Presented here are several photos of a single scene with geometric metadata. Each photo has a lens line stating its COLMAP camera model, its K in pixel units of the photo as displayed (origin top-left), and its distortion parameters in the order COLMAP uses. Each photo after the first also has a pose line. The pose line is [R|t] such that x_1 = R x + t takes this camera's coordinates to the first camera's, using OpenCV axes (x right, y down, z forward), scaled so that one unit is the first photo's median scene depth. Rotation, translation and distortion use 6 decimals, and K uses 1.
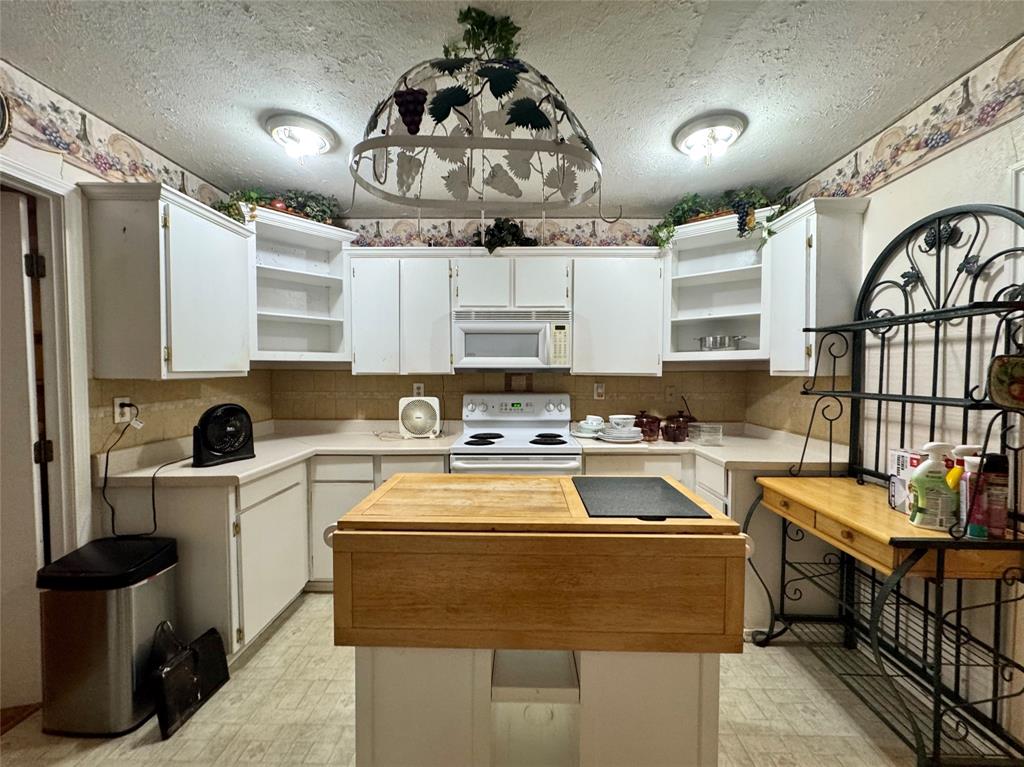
lens RADIAL K [[420.2, 0, 513.3], [0, 420.2, 380.8], [0, 0, 1]] dist [0.000709, -0.000168]
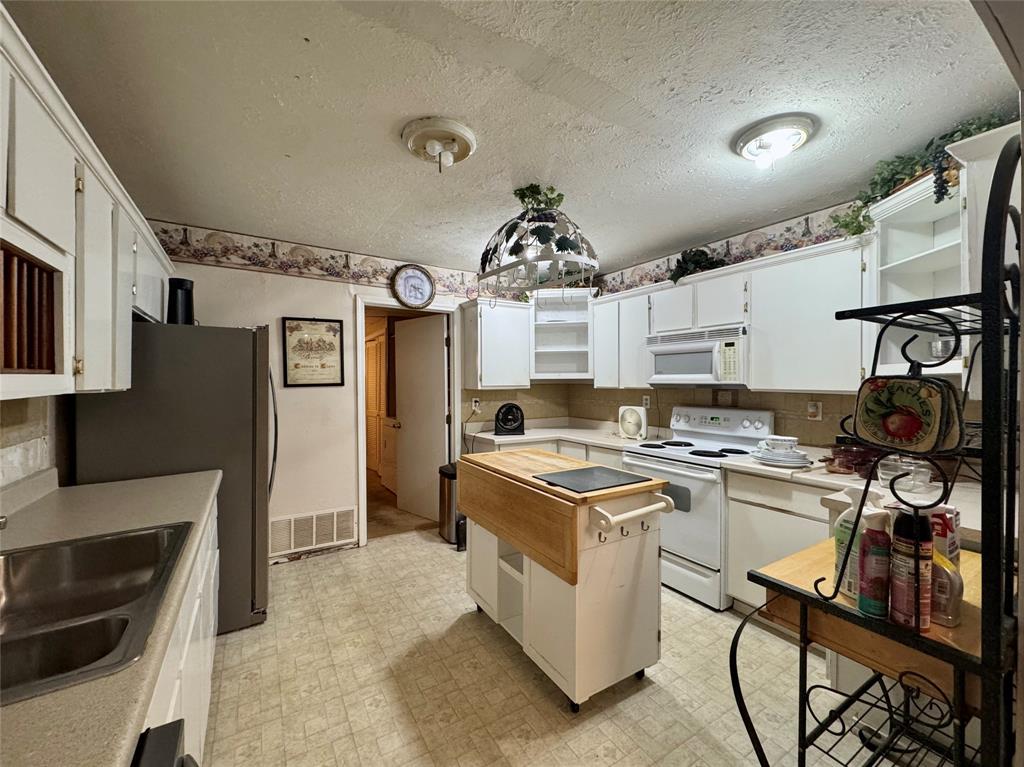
lens RADIAL K [[413.3, 0, 509.9], [0, 413.3, 381.2], [0, 0, 1]] dist [0.001356, 0.000009]
pose [[0.537773, -0.001456, -0.843089, 0.666297], [-0.019990, 0.999695, -0.014477, -0.012586], [0.842853, 0.024639, 0.537580, 0.016910]]
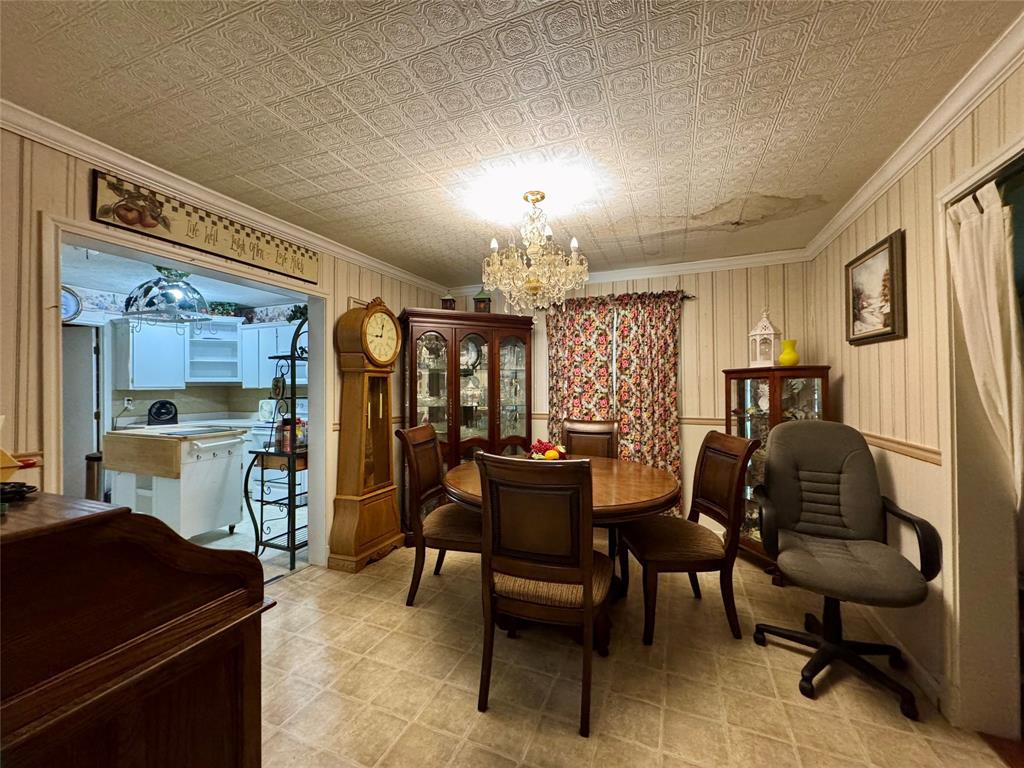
lens RADIAL K [[406.2, 0, 510.7], [0, 406.2, 382.5], [0, 0, 1]] dist [-0.000900, -0.000198]
pose [[0.933593, -0.012483, -0.358118, 1.564952], [-0.000157, 0.999379, -0.035244, 0.026413], [0.358335, 0.032960, 0.933011, -0.355494]]
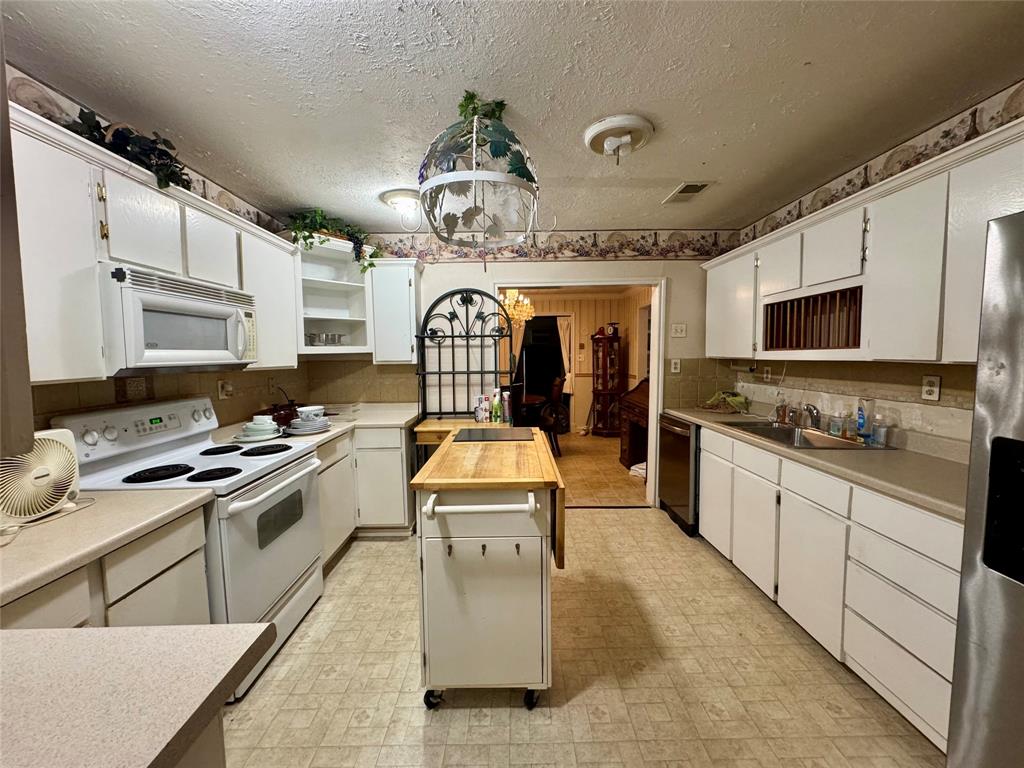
lens RADIAL K [[413.3, 0, 509.9], [0, 413.3, 381.7], [0, 0, 1]] dist [0.001356, 0.000009]
pose [[-0.023601, -0.072899, 0.997060, -0.728952], [0.033836, 0.996708, 0.073674, -0.036799], [-0.999149, 0.035475, -0.021057, 0.500886]]
